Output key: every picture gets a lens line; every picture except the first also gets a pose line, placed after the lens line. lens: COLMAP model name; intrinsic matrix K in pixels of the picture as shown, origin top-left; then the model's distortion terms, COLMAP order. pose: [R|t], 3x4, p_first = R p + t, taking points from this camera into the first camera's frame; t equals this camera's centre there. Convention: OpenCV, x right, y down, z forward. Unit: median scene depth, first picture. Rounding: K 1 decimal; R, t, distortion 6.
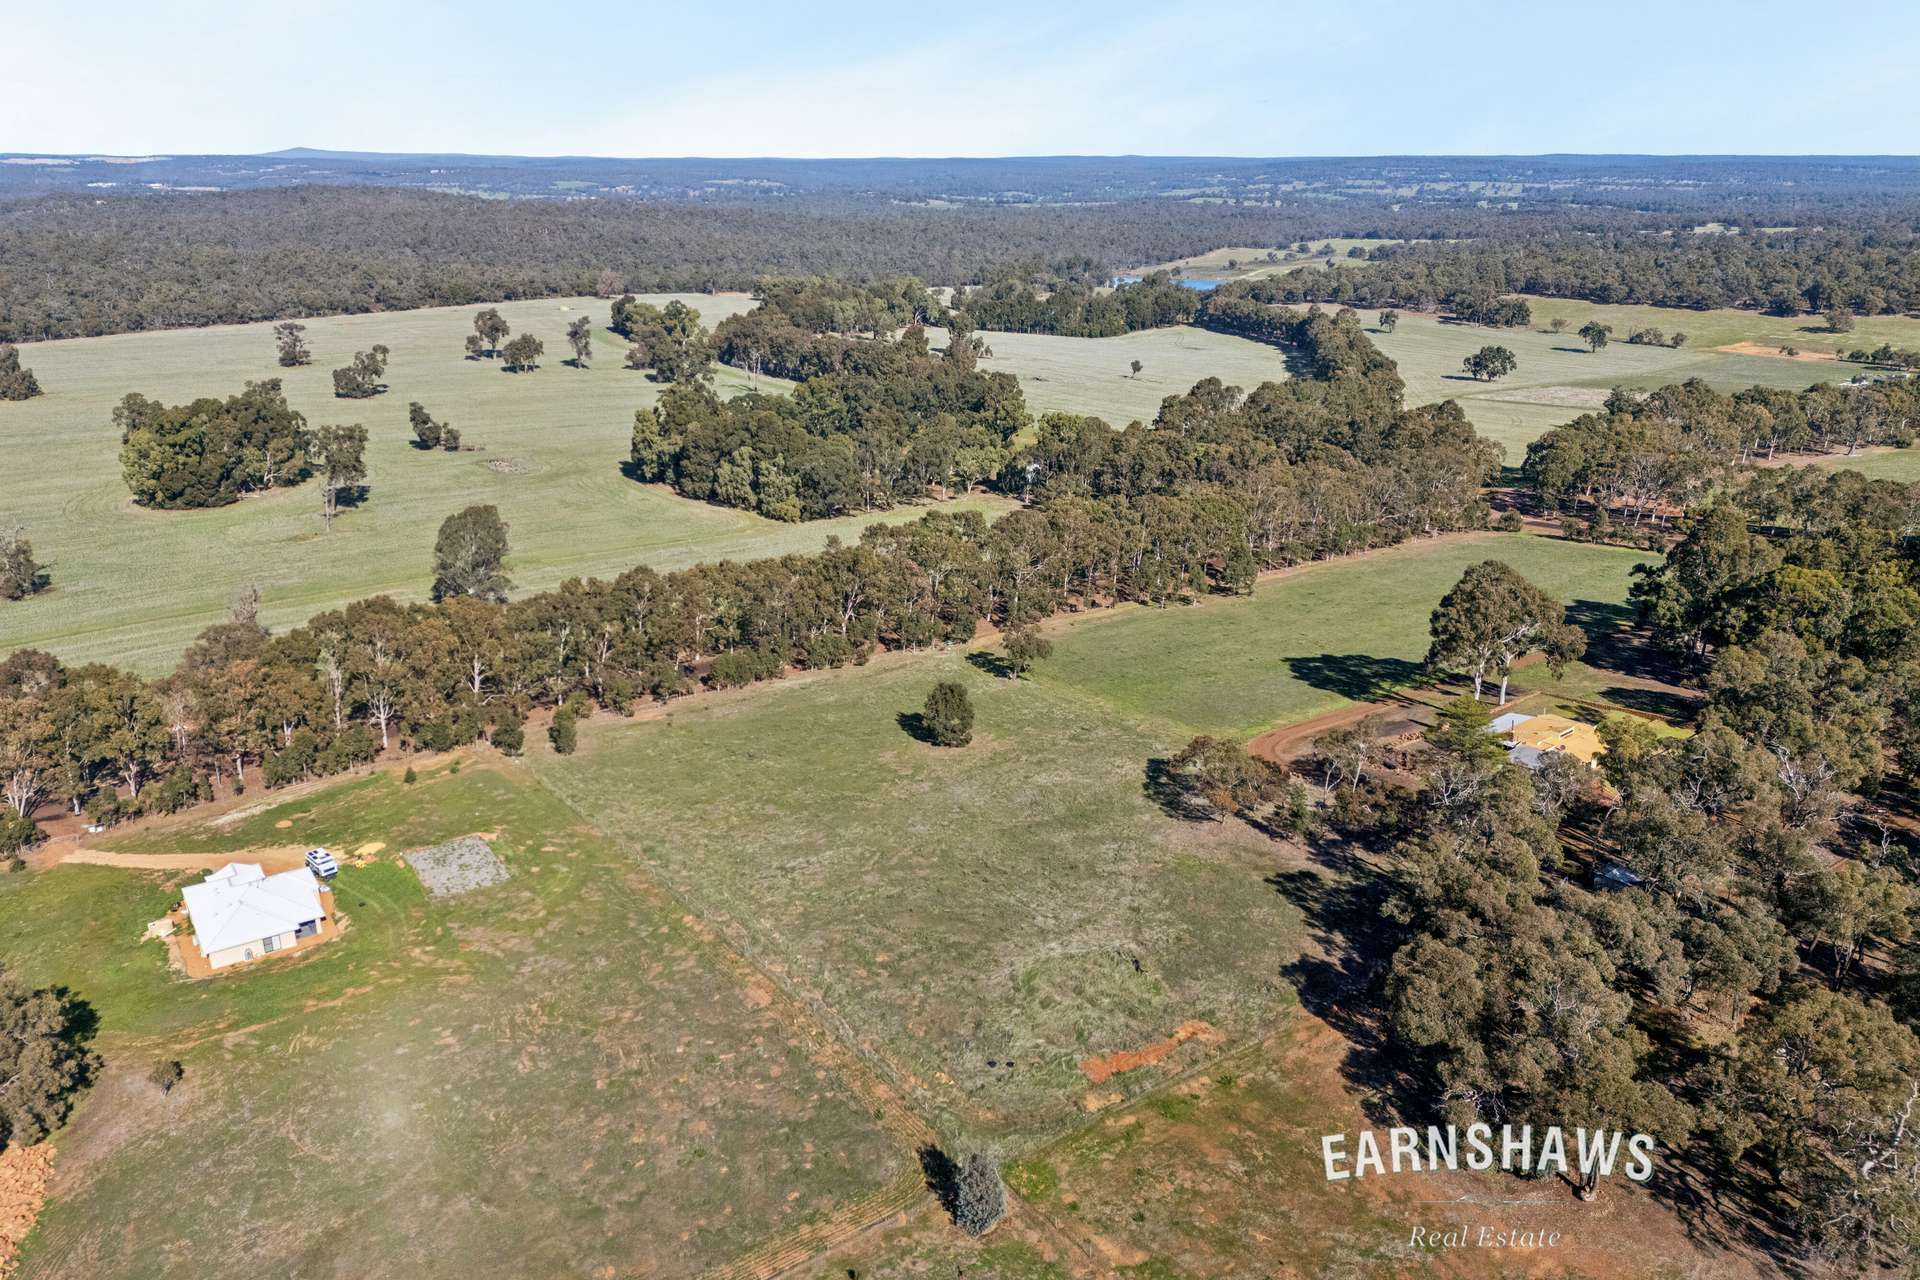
lens RADIAL K [[1384.4, 0, 967.3], [0, 1384.4, 644.4], [0, 0, 1]] dist [0.094053, -0.099336]
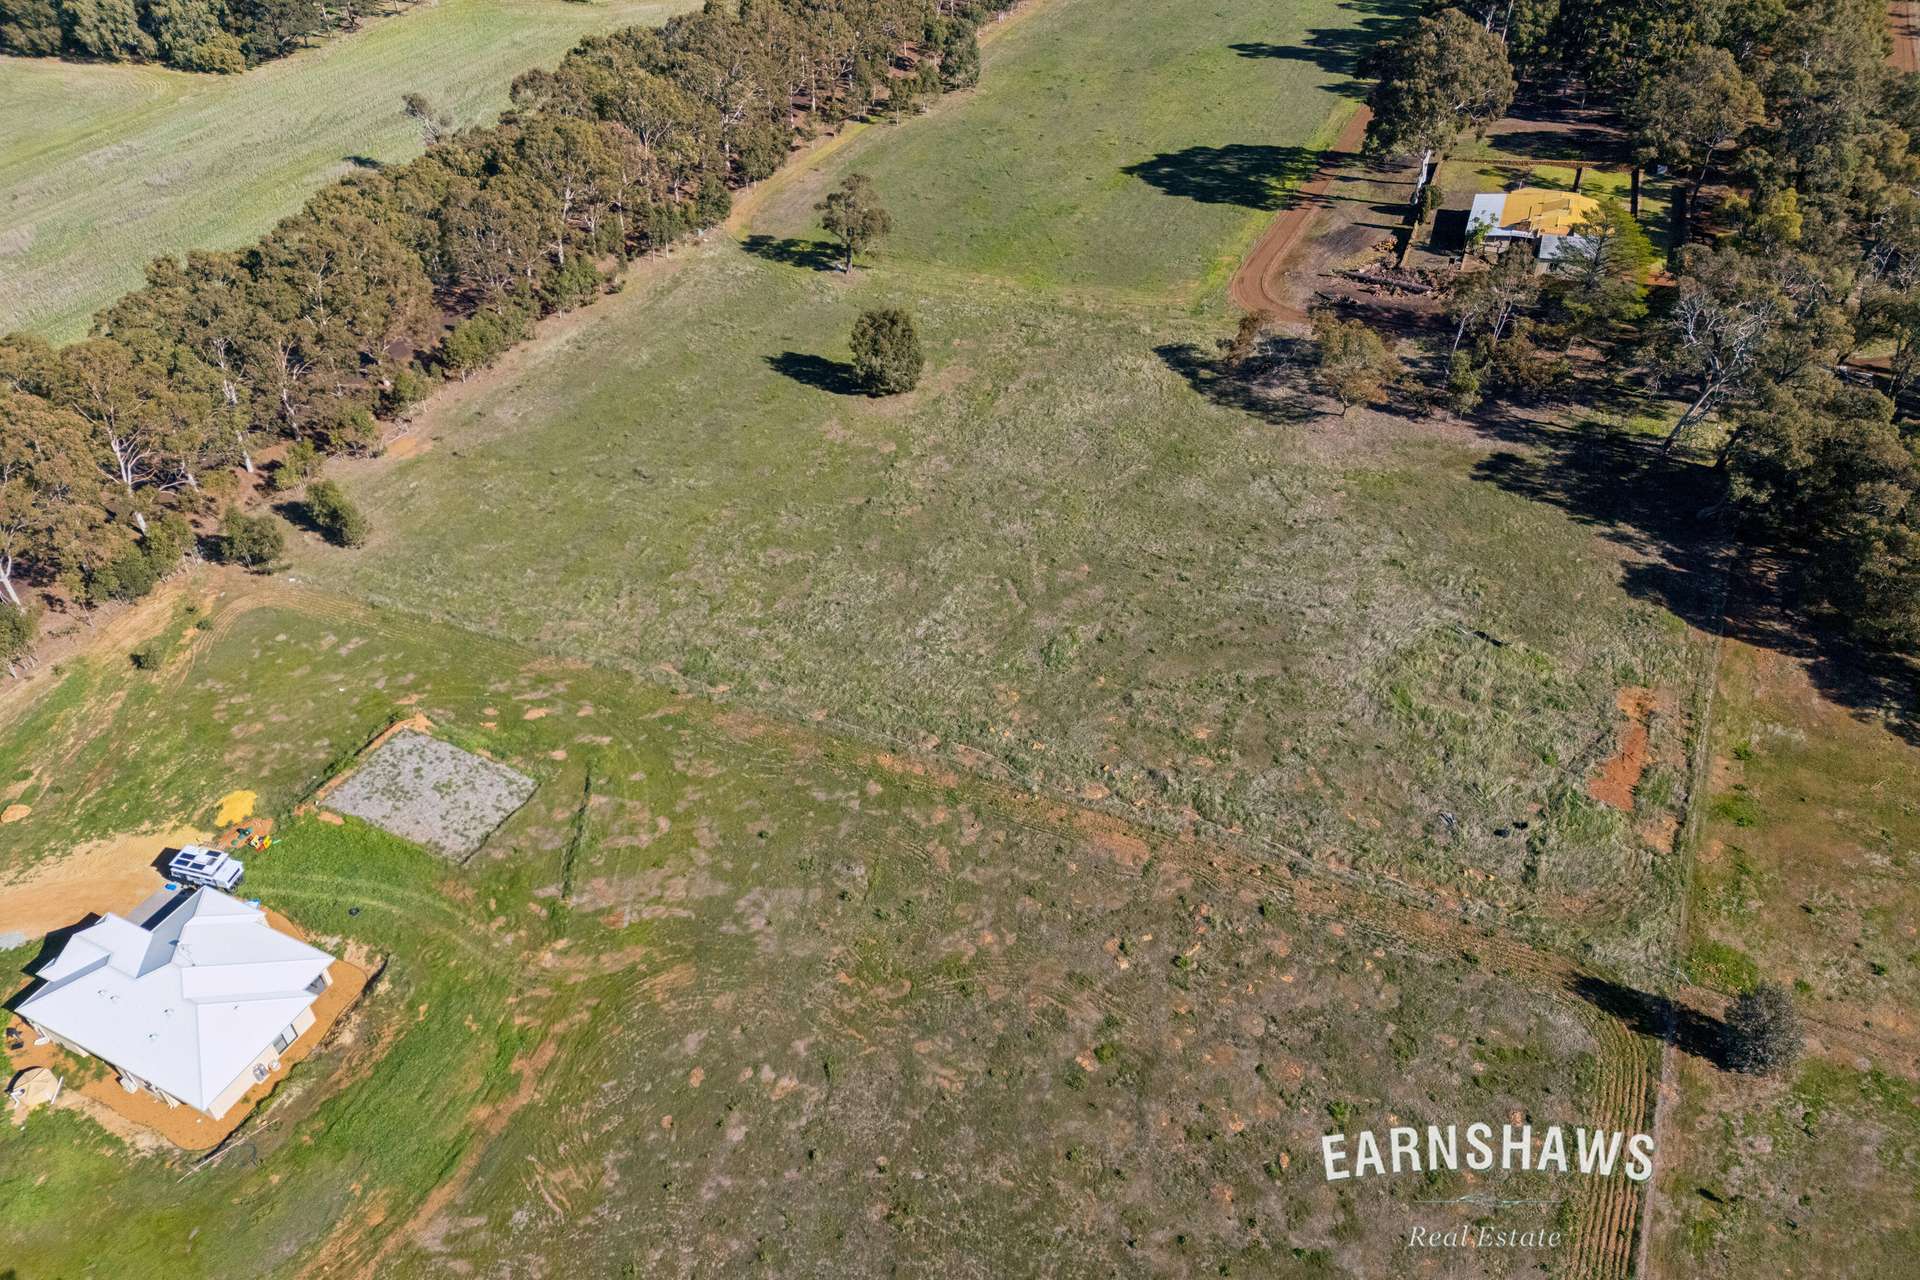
lens RADIAL K [[1384.4, 0, 967.3], [0, 1384.4, 644.4], [0, 0, 1]] dist [0.094053, -0.099336]
pose [[0.868660, -0.324290, 0.374521, -0.168601], [0.164064, 0.901633, 0.400177, -0.054525], [-0.467454, -0.286172, 0.836416, 0.167191]]
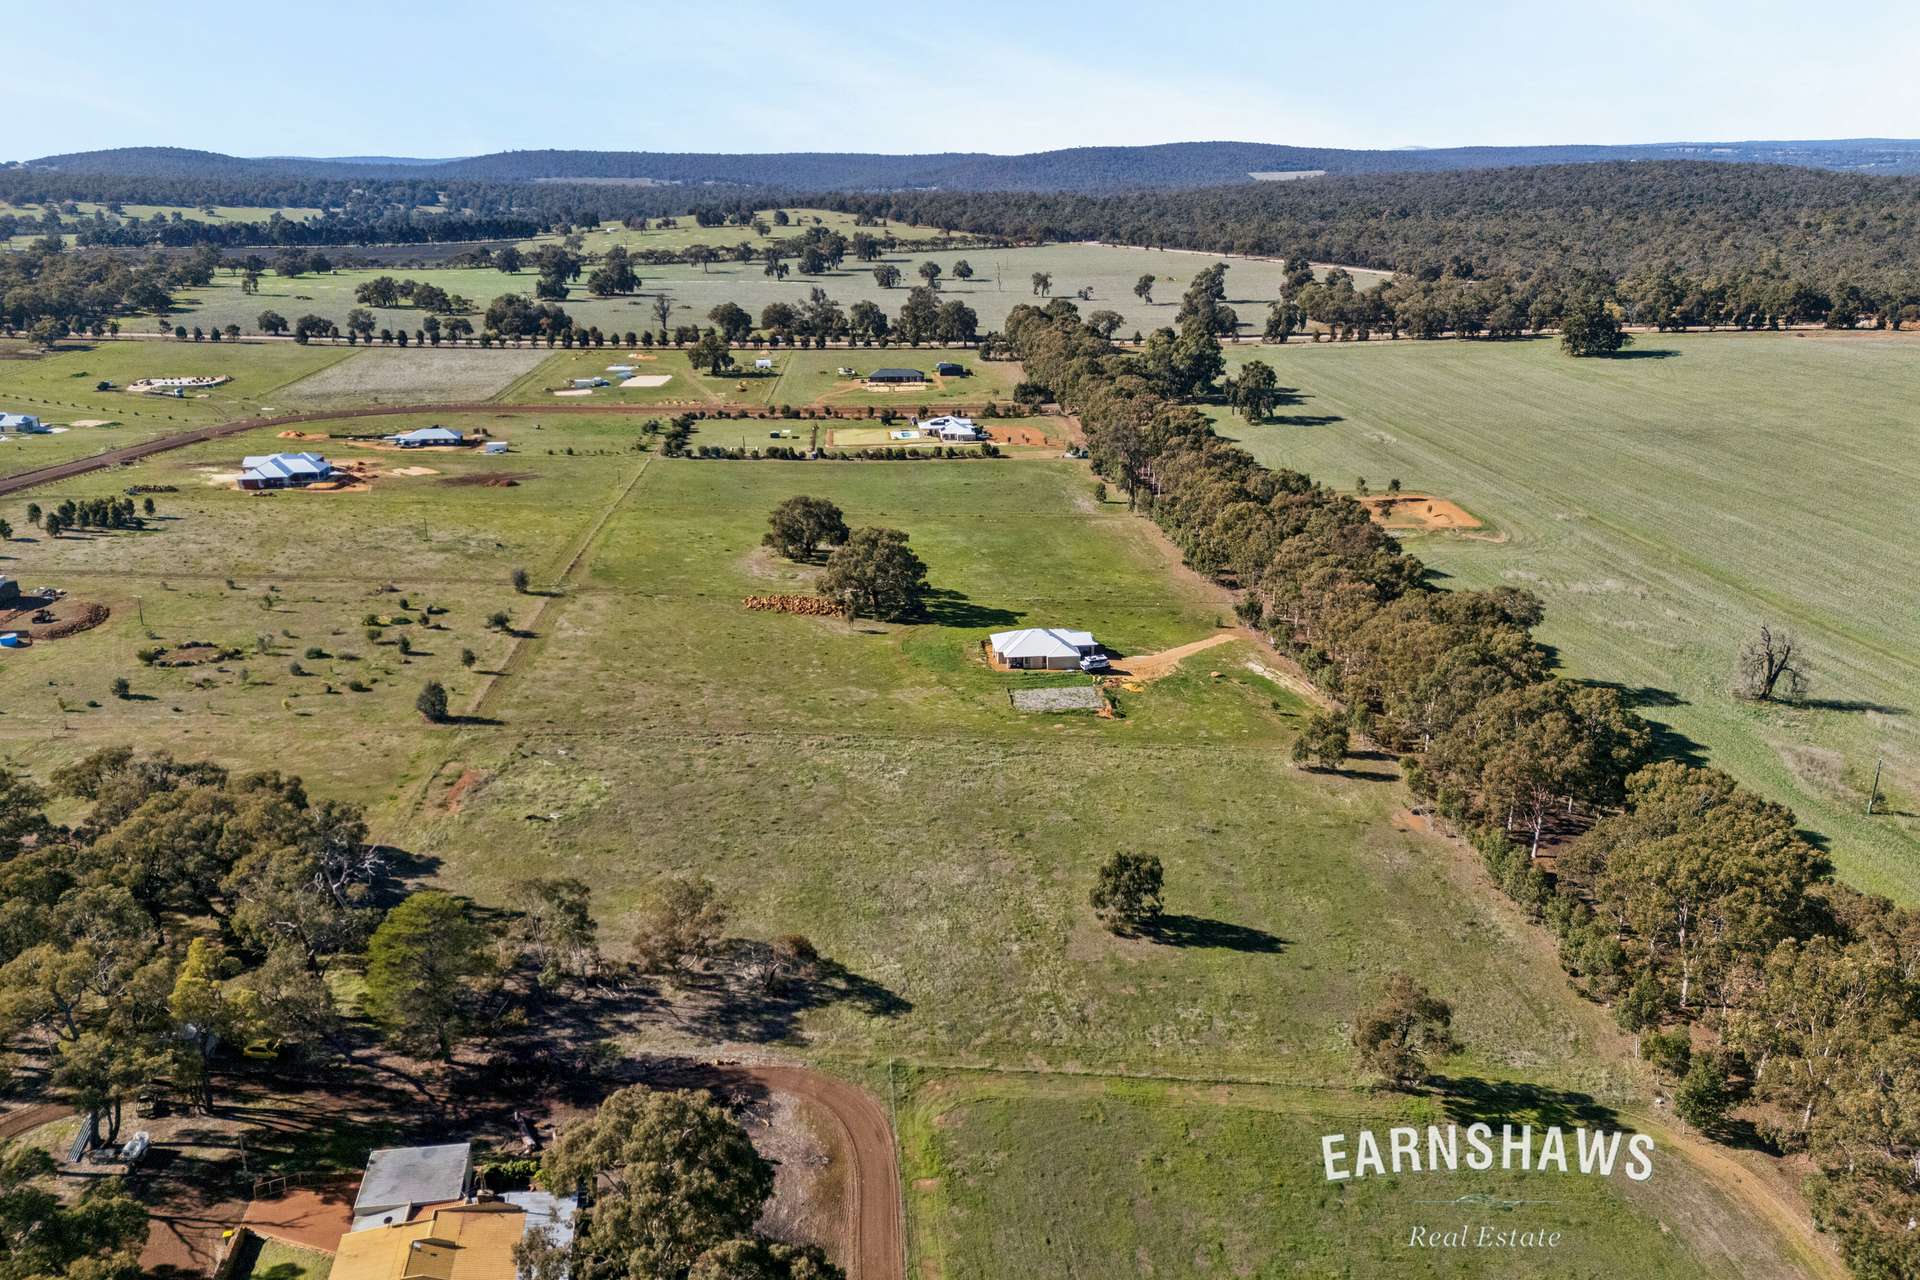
lens RADIAL K [[1420.1, 0, 966.8], [0, 1420.1, 639.7], [0, 0, 1]] dist [0.116277, -0.156990]
pose [[-0.485849, 0.288449, -0.825074, 0.347188], [-0.277916, 0.844002, 0.458718, -0.217460], [0.828682, 0.452170, -0.329893, 0.613688]]
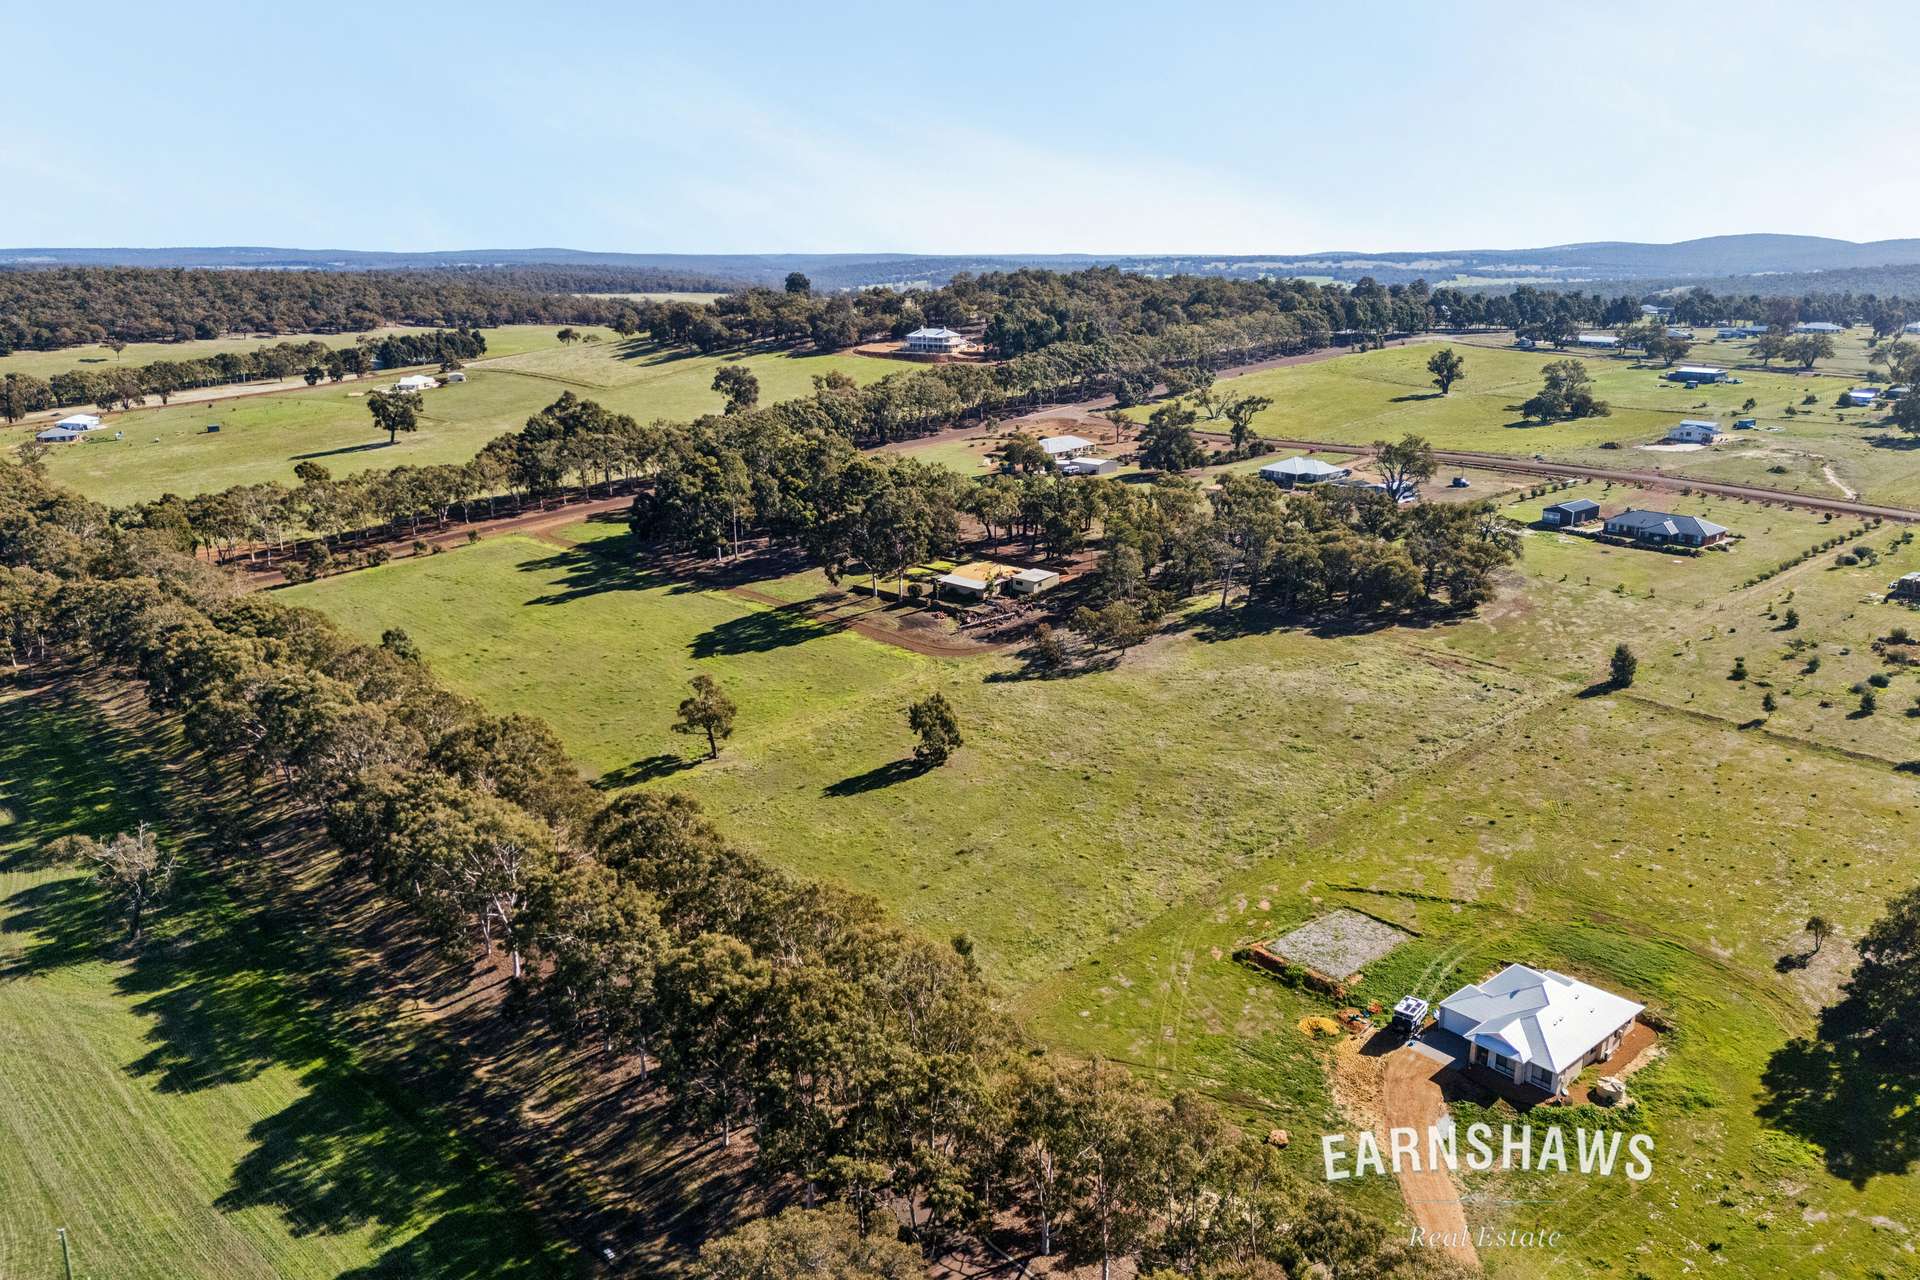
lens RADIAL K [[1399.5, 0, 971.1], [0, 1399.5, 642.0], [0, 0, 1]] dist [0.093011, -0.095534]
pose [[-0.123011, -0.267785, 0.955594, -0.512834], [0.325405, 0.898788, 0.293755, -0.155509], [-0.937539, 0.347090, -0.023422, 0.534469]]
